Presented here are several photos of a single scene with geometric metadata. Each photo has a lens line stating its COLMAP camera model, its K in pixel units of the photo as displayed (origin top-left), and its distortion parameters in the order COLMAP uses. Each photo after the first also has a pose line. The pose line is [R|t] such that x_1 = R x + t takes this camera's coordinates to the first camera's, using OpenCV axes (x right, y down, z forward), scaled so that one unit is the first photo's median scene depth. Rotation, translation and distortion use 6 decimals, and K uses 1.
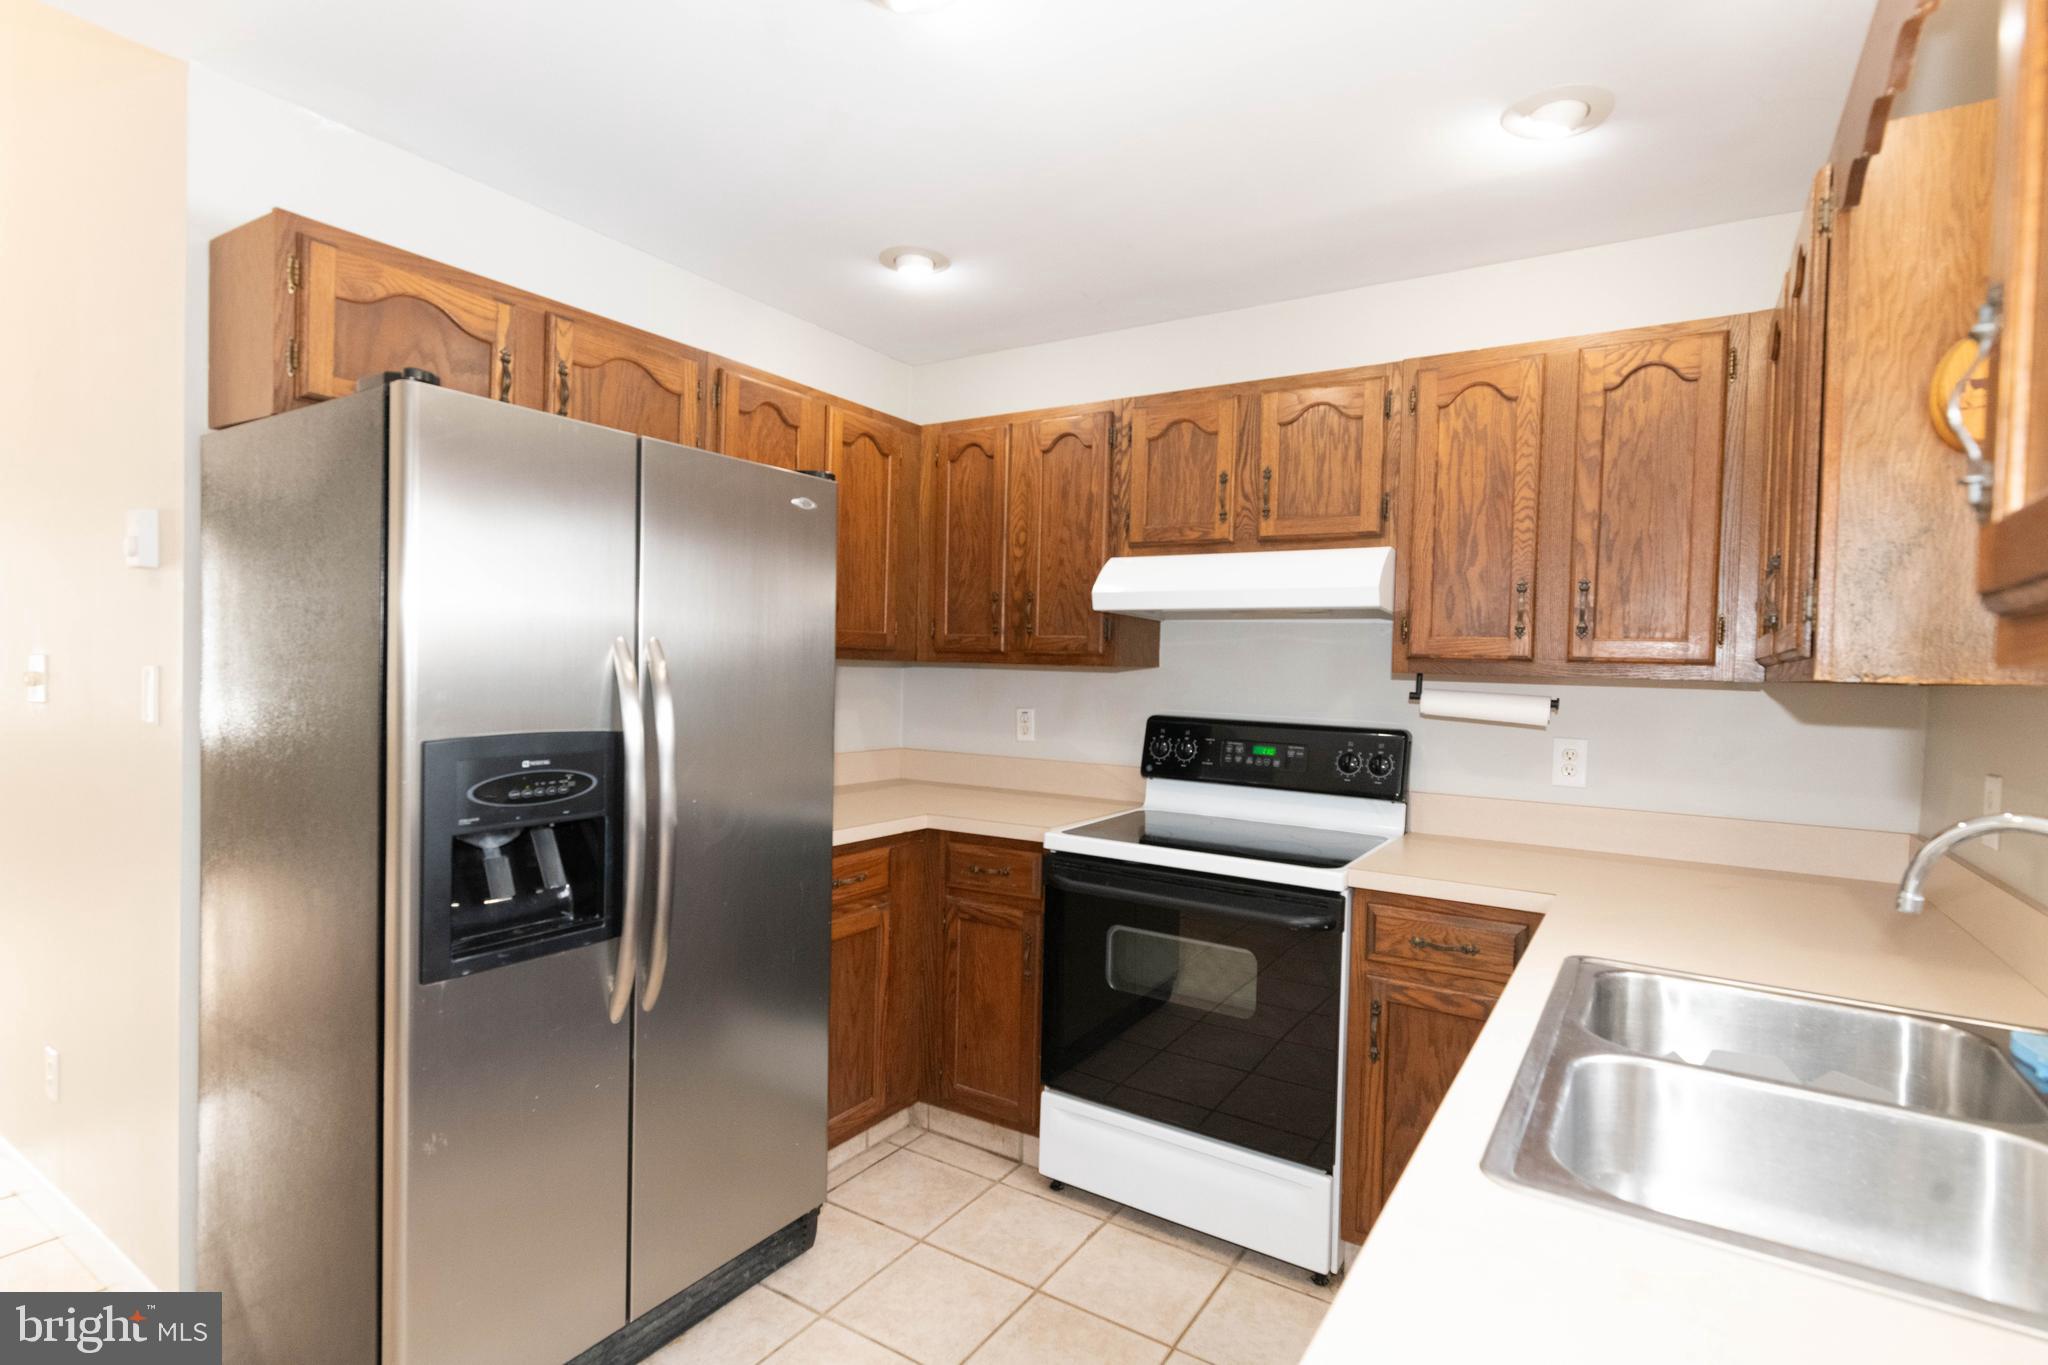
lens RADIAL K [[1013.9, 0, 1025.3], [0, 1013.9, 673.8], [0, 0, 1]] dist [-0.000846, -0.000743]
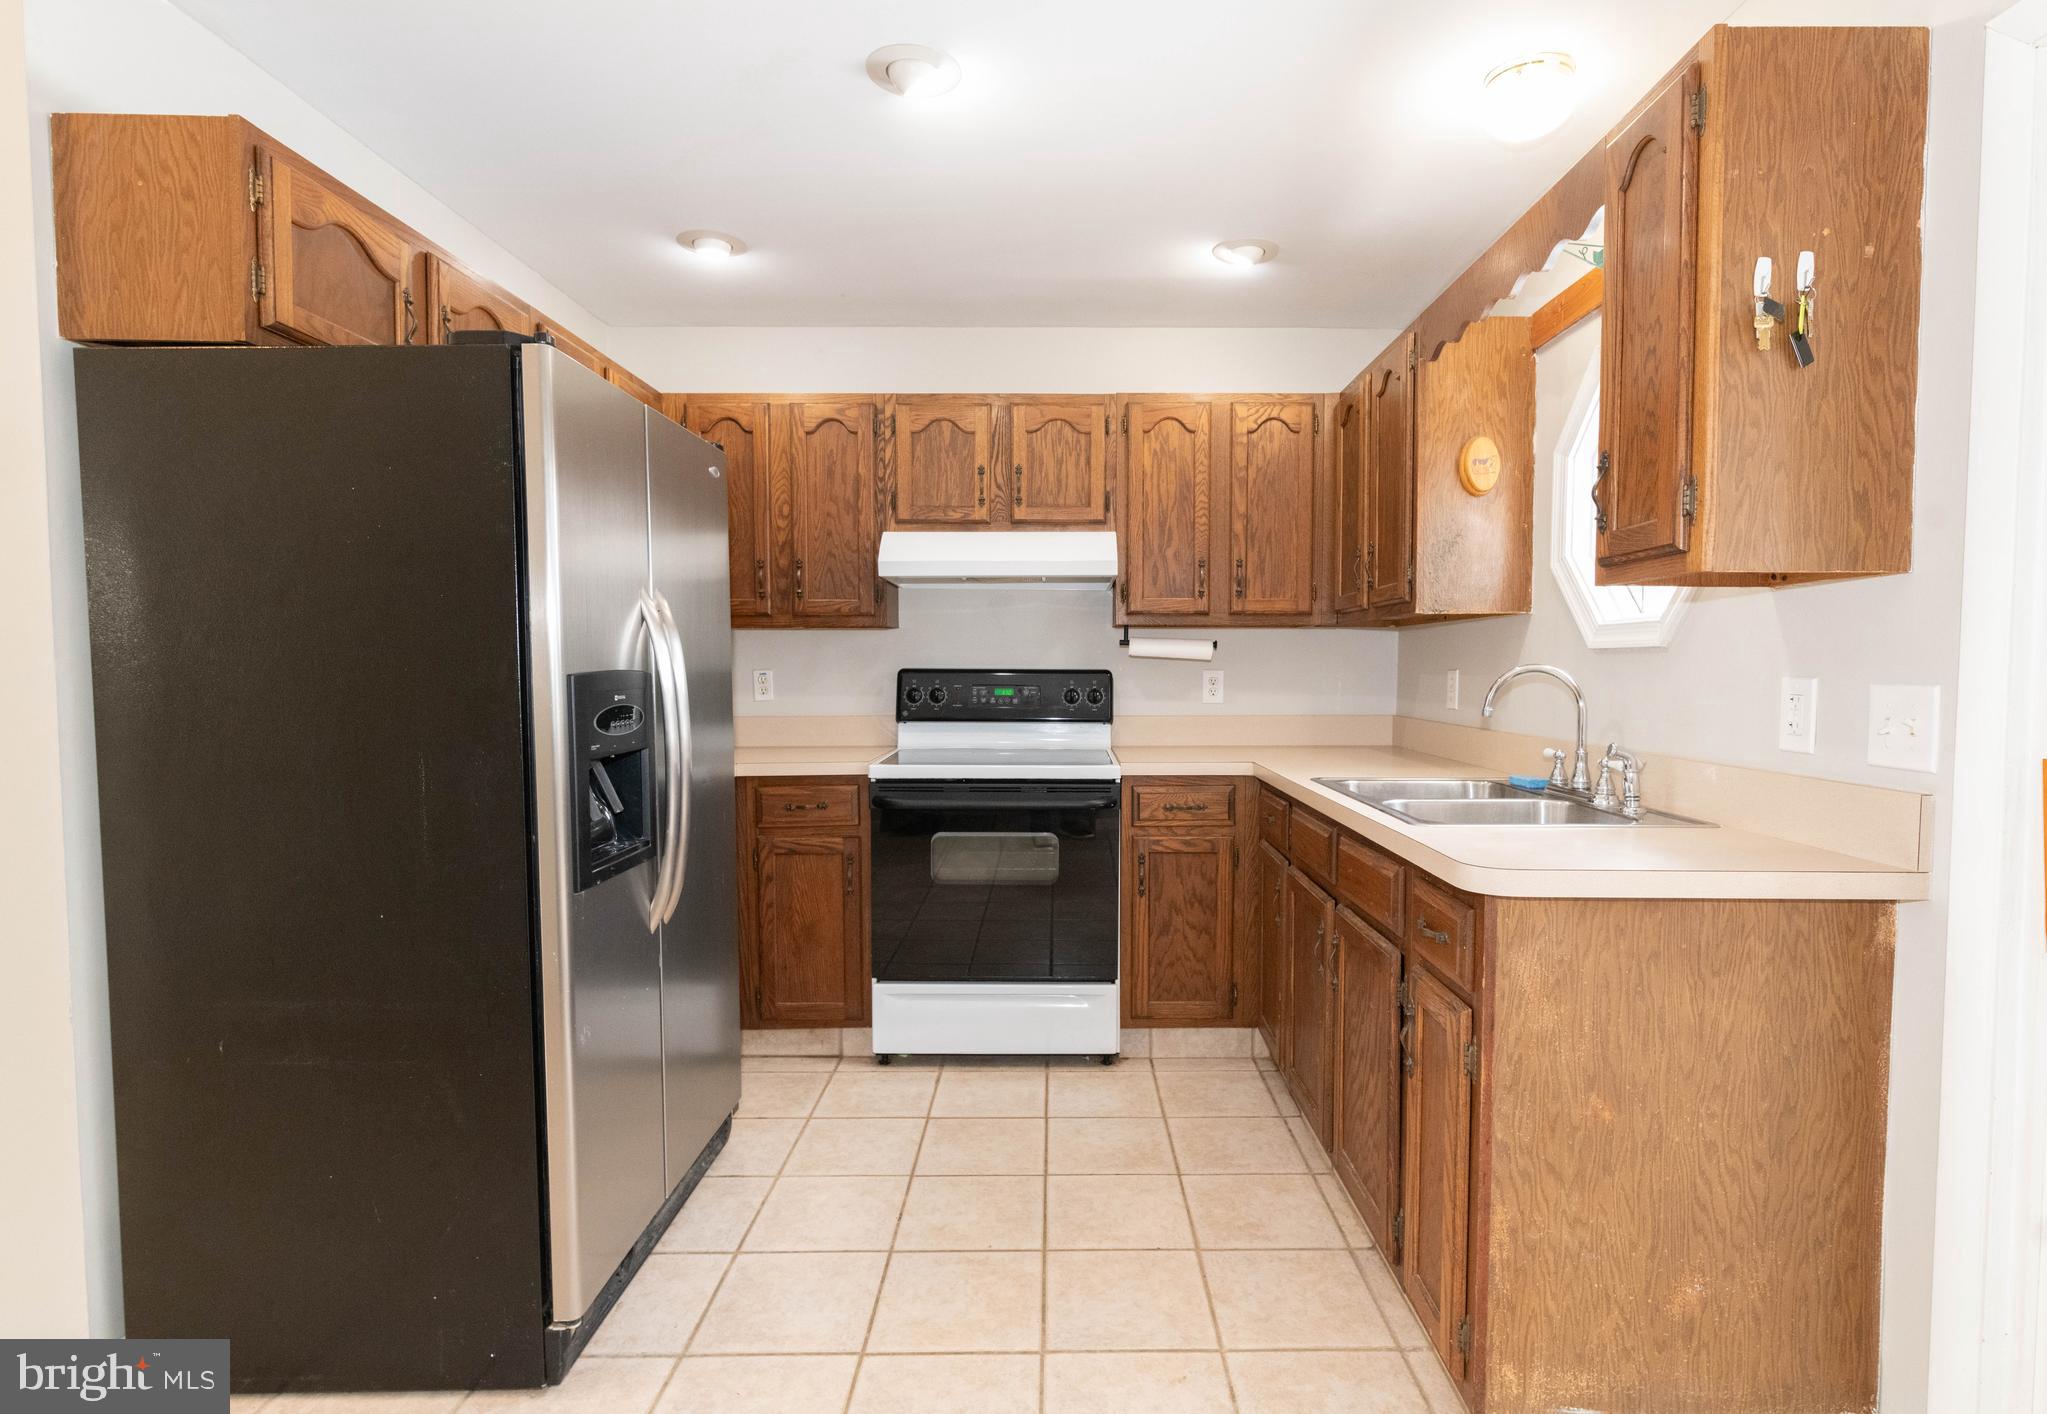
lens RADIAL K [[1144.7, 0, 1023.5], [0, 1144.7, 707.0], [0, 0, 1]] dist [-0.007210, -0.000800]
pose [[0.834236, -0.045174, 0.549553, -0.555328], [0.028094, 0.998826, 0.039457, 0.042394], [-0.550691, -0.017477, 0.834526, -0.201451]]
